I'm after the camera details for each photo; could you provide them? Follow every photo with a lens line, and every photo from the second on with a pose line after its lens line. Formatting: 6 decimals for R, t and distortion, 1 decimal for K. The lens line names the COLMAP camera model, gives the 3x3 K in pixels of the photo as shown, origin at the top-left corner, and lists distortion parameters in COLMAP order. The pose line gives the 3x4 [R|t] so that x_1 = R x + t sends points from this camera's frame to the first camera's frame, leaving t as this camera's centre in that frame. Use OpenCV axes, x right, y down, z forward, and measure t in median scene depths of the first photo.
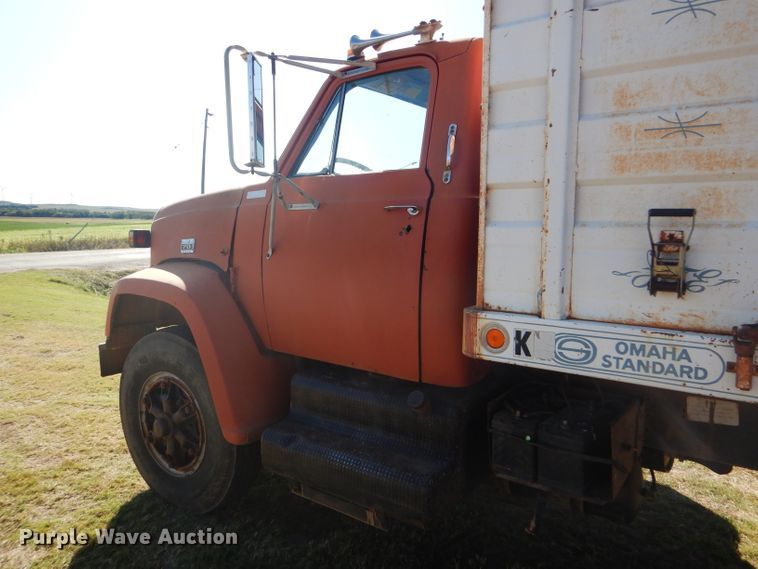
lens RADIAL K [[541.9, 0, 373.4], [0, 541.9, 281.3], [0, 0, 1]] dist [0.005441, -0.001682]
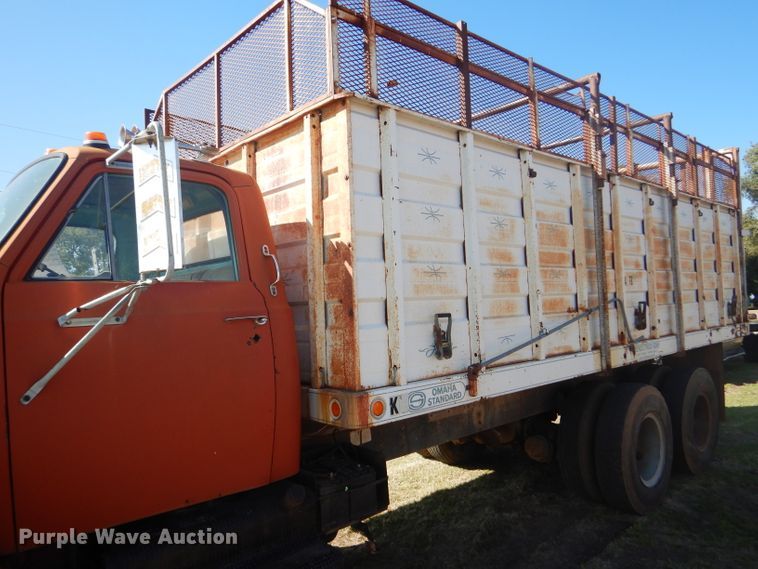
lens RADIAL K [[541.9, 0, 376.7], [0, 541.9, 280.0], [0, 0, 1]] dist [0.005441, -0.001682]
pose [[0.203893, 0.035814, 0.978338, -1.282010], [0.145957, 0.987050, -0.066551, -0.142653], [-0.968052, 0.156365, 0.196025, 0.752373]]
